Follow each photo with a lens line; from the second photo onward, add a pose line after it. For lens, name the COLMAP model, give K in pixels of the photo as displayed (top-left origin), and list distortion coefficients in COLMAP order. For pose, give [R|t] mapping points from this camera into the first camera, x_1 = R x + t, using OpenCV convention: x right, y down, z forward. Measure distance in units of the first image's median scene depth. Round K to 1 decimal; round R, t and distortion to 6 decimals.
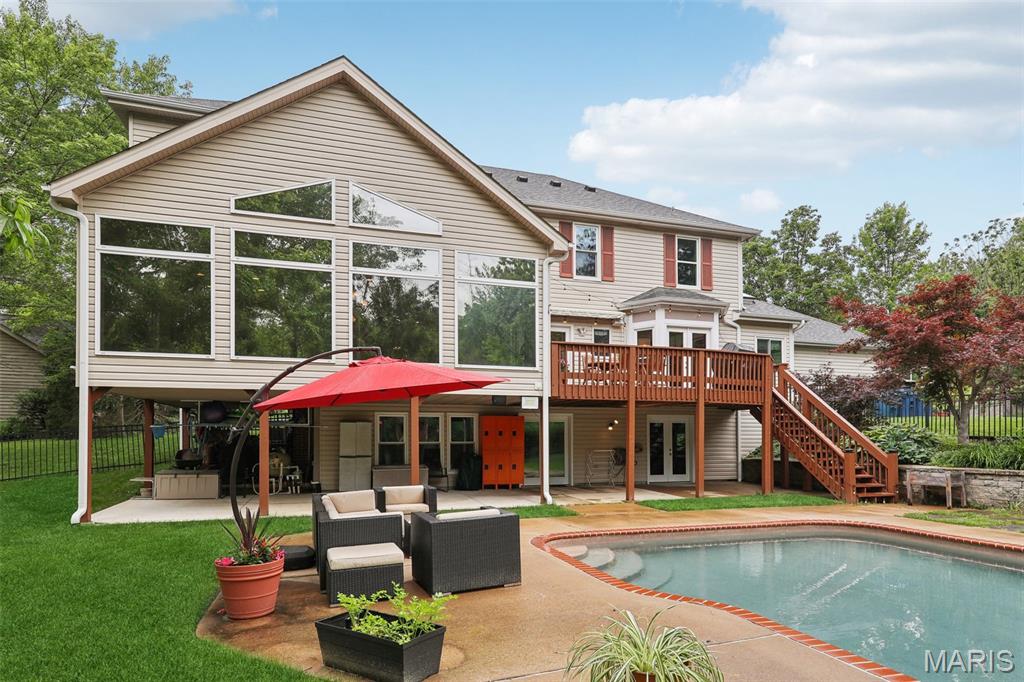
lens RADIAL K [[573.1, 0, 510.3], [0, 573.1, 437.0], [0, 0, 1]] dist [0.000589, 0.003912]
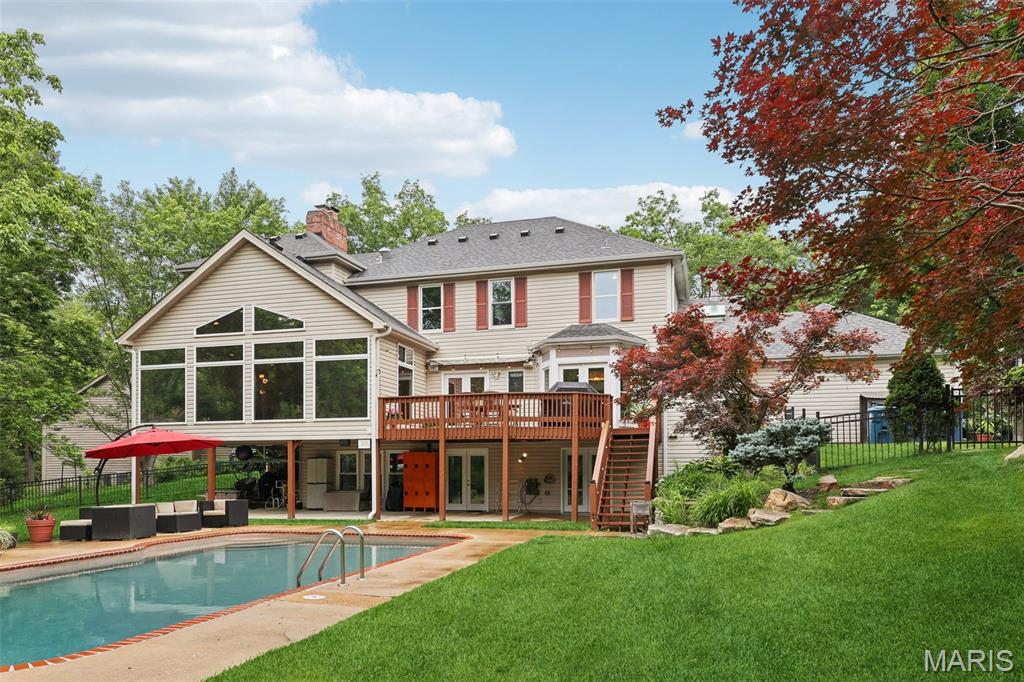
lens RADIAL K [[681.5, 0, 509.9], [0, 681.5, 470.3], [0, 0, 1]] dist [0.010688, 0.000263]
pose [[0.838755, -0.002704, -0.544503, 1.104175], [0.005520, 0.999979, 0.003536, -0.001853], [0.544481, -0.005972, 0.838752, -0.143709]]
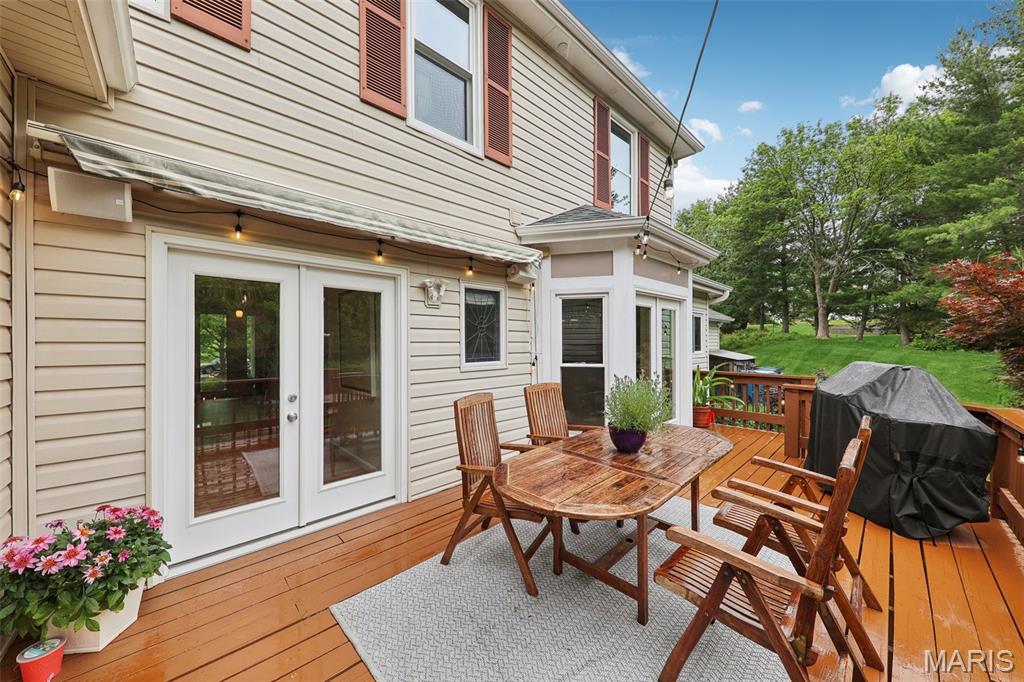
lens RADIAL K [[361.8, 0, 508.6], [0, 361.8, 339.3], [0, 0, 1]] dist [0.005753, -0.001159]
pose [[0.903119, 0.002909, 0.429381, 0.094661], [-0.002386, 0.999996, -0.001755, -0.197249], [-0.429384, 0.000560, 0.903122, 0.995637]]
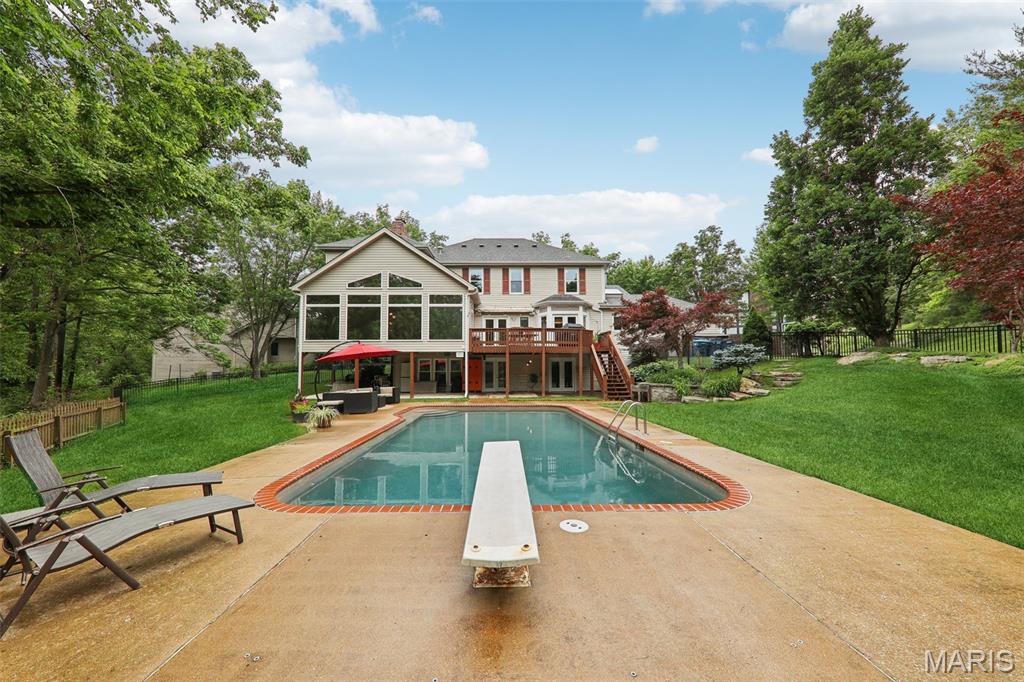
lens RADIAL K [[361.8, 0, 500.1], [0, 361.8, 350.0], [0, 0, 1]] dist [0.005753, -0.001159]
pose [[0.954611, -0.019717, -0.297201, 0.591642], [0.004052, 0.998574, -0.053234, 0.002121], [0.297826, 0.049614, 0.953330, -0.350421]]
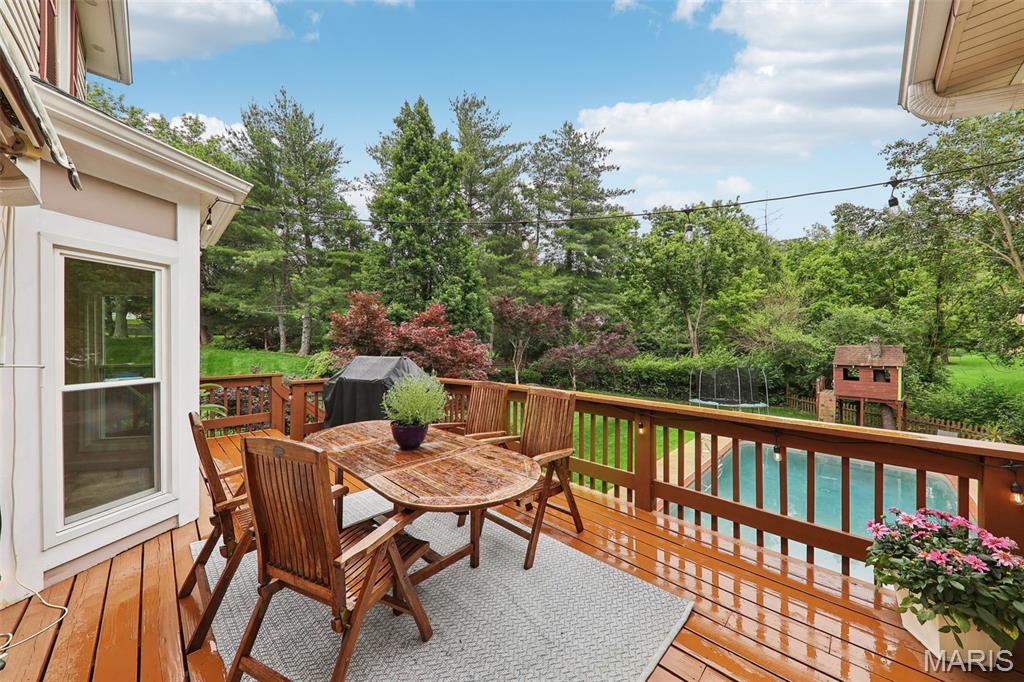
lens RADIAL K [[361.8, 0, 507.5], [0, 361.8, 345.3], [0, 0, 1]] dist [0.005753, -0.001159]
pose [[-0.448625, -0.007138, 0.893692, 0.039256], [-0.002636, 0.999974, 0.006664, -0.195803], [-0.893716, 0.000633, -0.448632, 1.166895]]
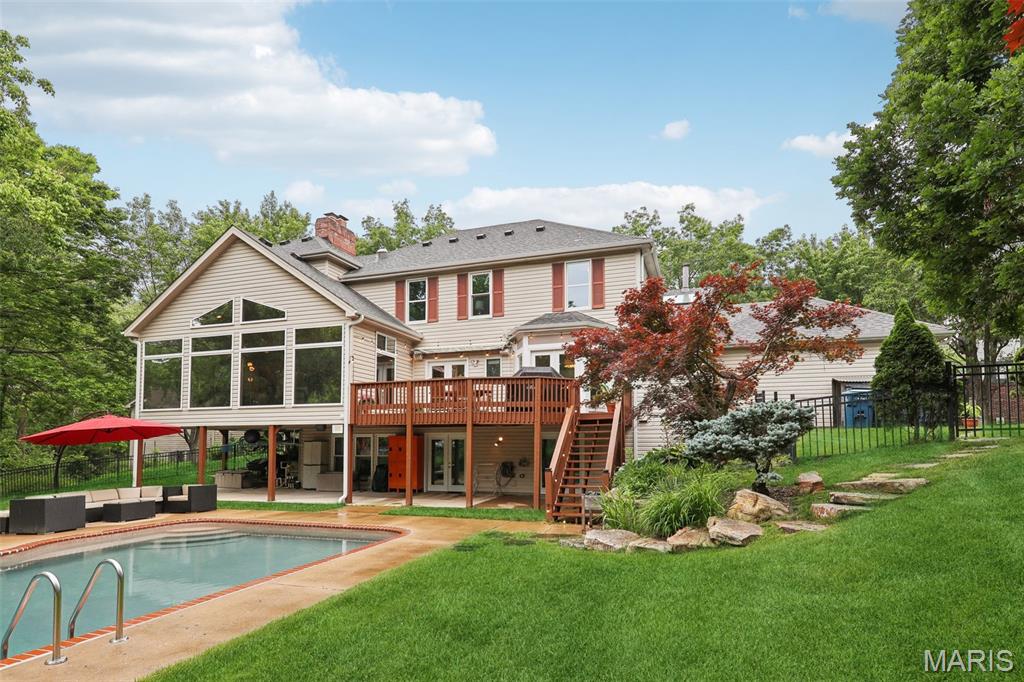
lens RADIAL K [[523.9, 0, 513.2], [0, 523.9, 451.1], [0, 0, 1]] dist [0.005434, 0.008324]
pose [[0.811749, 0.004603, -0.583988, 1.036118], [0.004758, 0.999884, 0.014494, -0.020972], [0.583987, -0.014544, 0.811633, 0.201088]]
